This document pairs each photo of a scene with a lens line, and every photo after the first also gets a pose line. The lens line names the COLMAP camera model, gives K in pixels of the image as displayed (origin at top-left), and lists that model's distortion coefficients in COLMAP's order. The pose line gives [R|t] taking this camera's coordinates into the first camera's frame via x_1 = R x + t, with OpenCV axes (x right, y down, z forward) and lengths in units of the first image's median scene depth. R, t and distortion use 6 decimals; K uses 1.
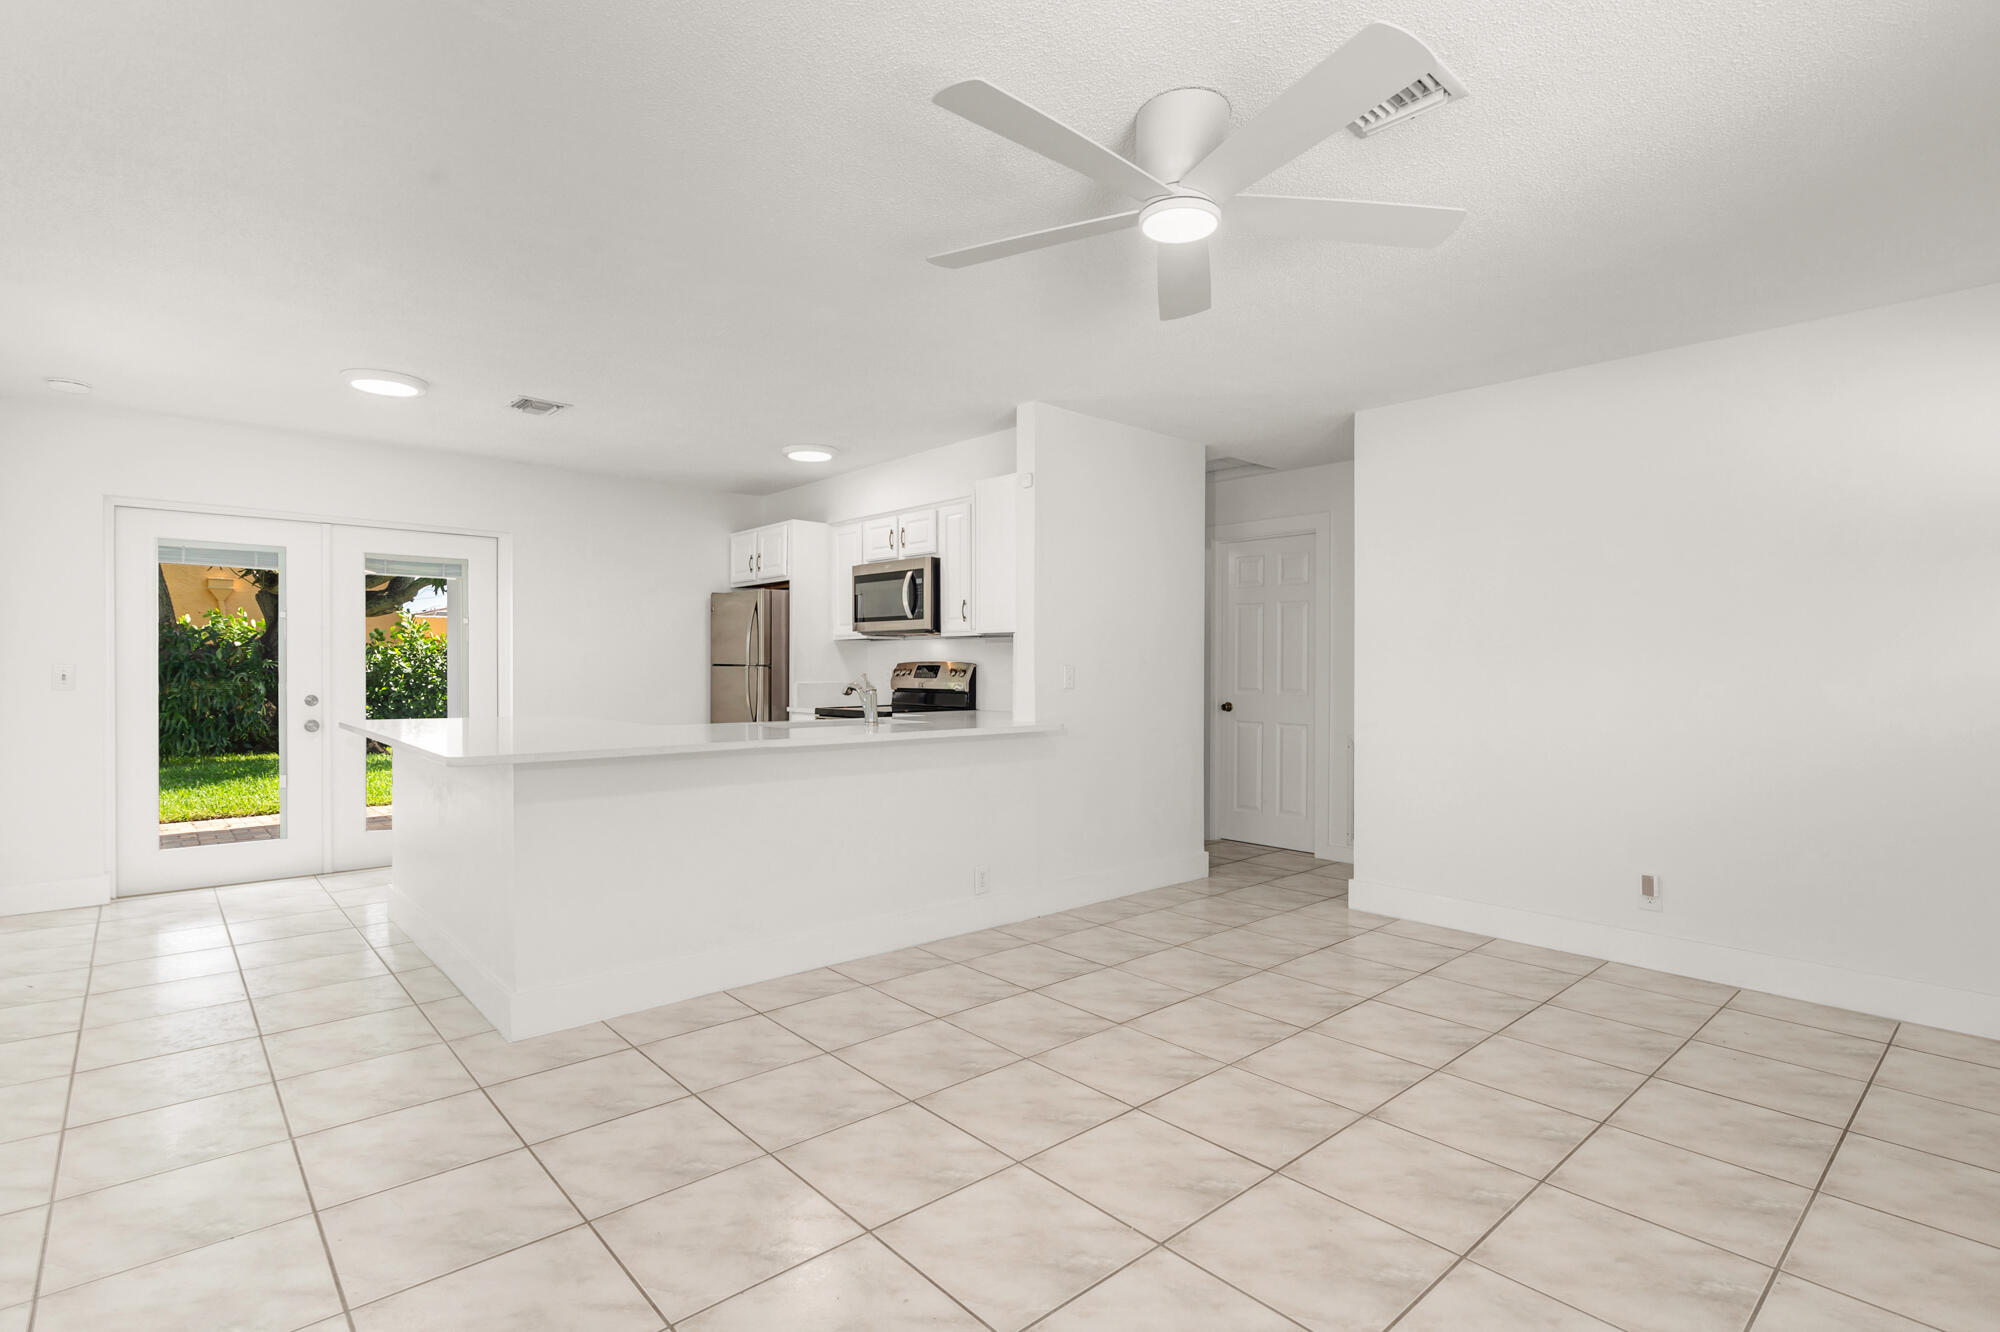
lens RADIAL K [[959.8, 0, 991.5], [0, 959.8, 675.5], [0, 0, 1]] dist [-0.000104, 0.000151]
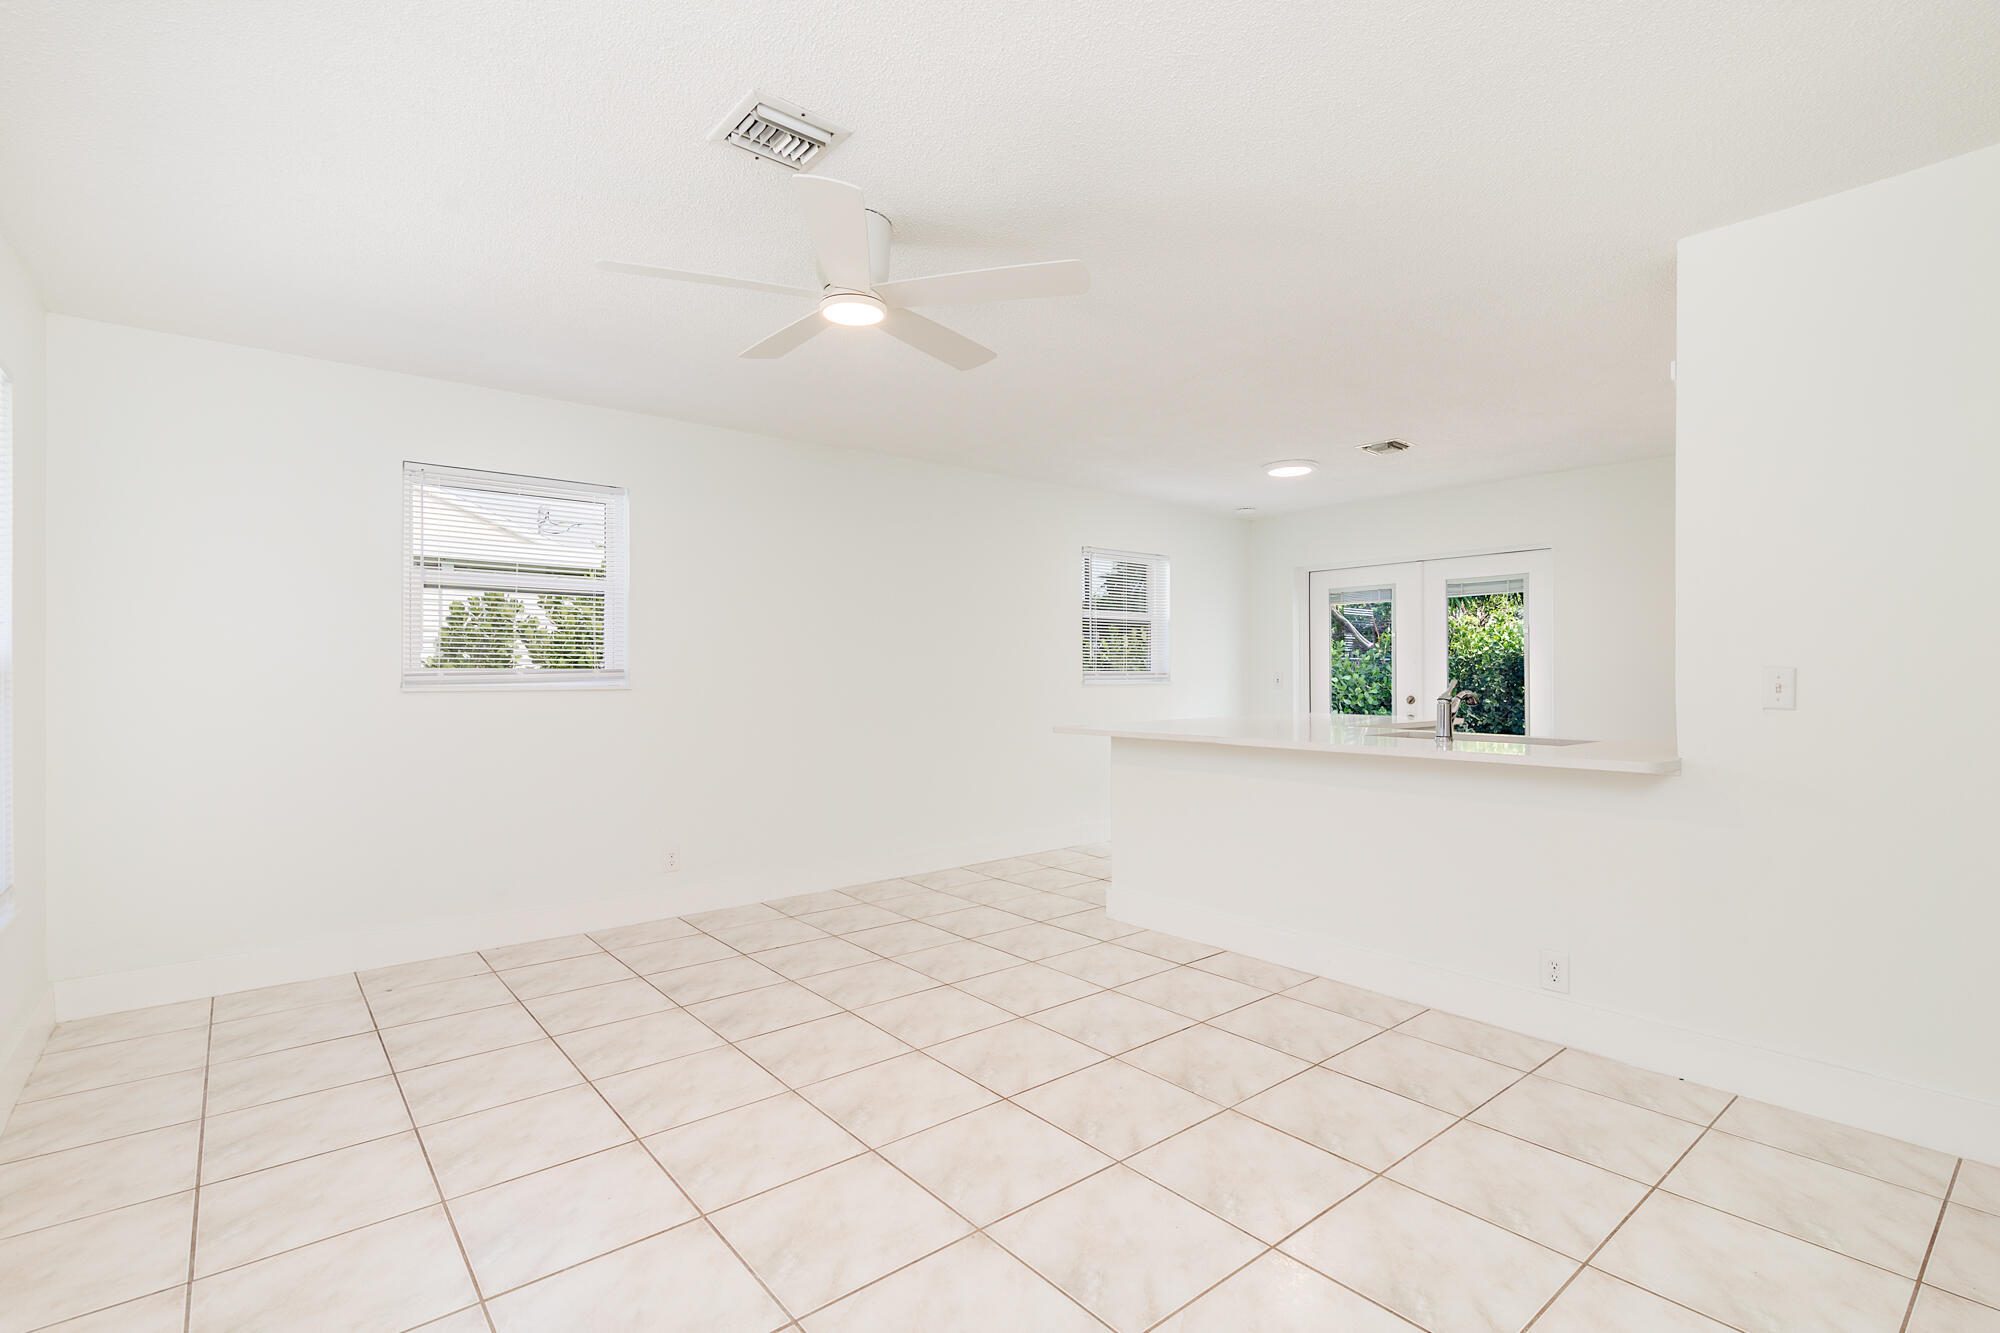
lens RADIAL K [[925.7, 0, 1000.0], [0, 925.7, 666.5], [0, 0, 1]] dist [-0.000412, -0.000004]
pose [[-0.033448, -0.010801, -0.999382, 0.485333], [-0.008942, 0.999905, -0.010507, -0.000890], [0.999400, 0.008585, -0.033541, 0.432564]]
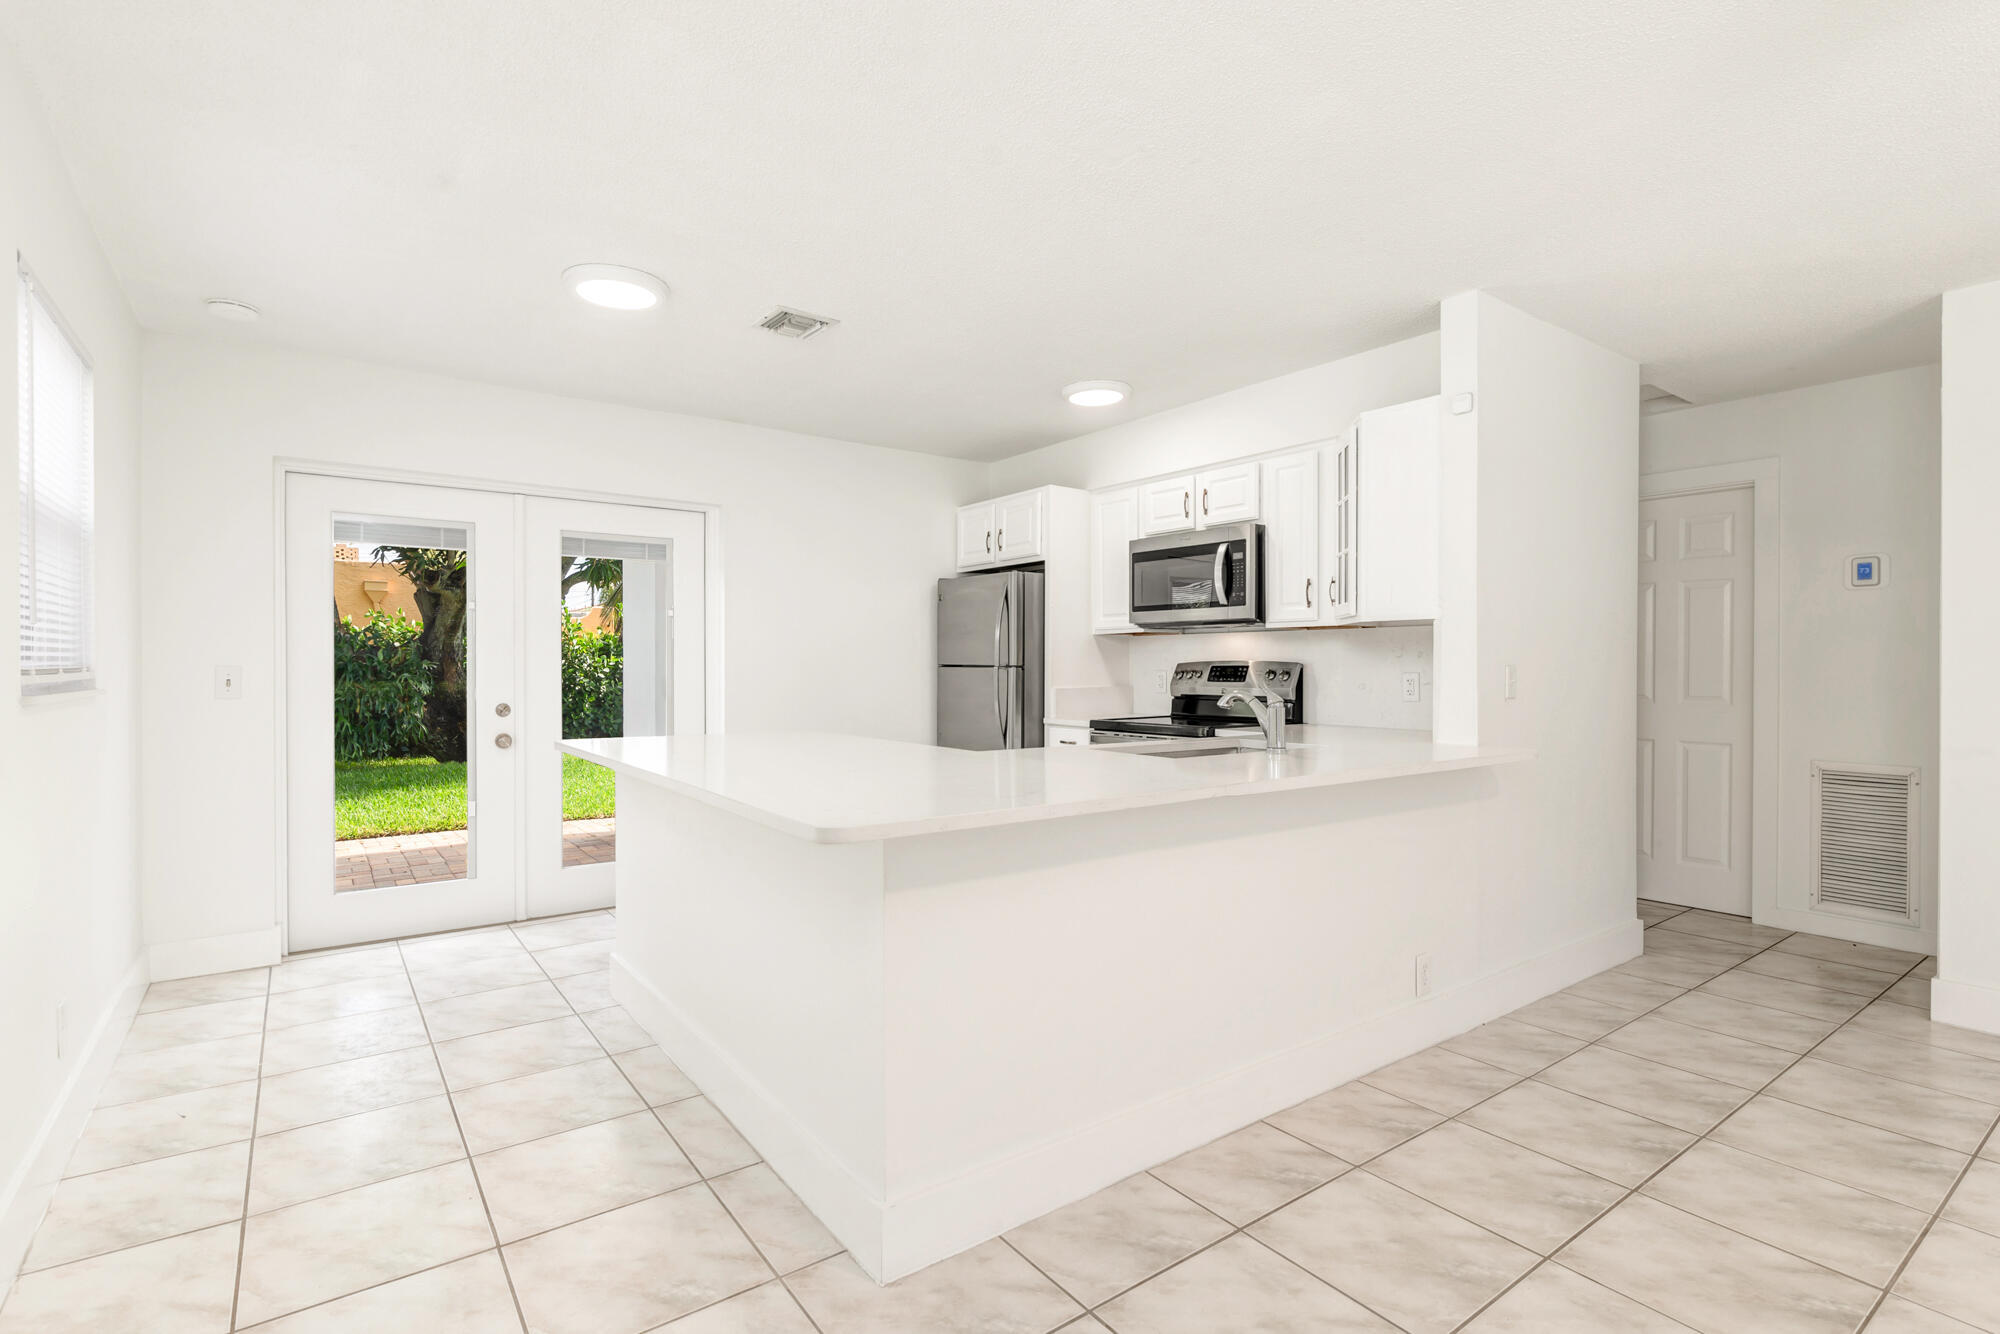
lens RADIAL K [[939.9, 0, 976.2], [0, 939.9, 733.1], [0, 0, 1]] dist [-0.002326, 0.000378]
pose [[0.994431, 0.006647, -0.105181, -0.185920], [-0.000232, 0.998145, 0.060883, -0.003582], [0.105391, -0.060519, 0.992588, 0.211018]]
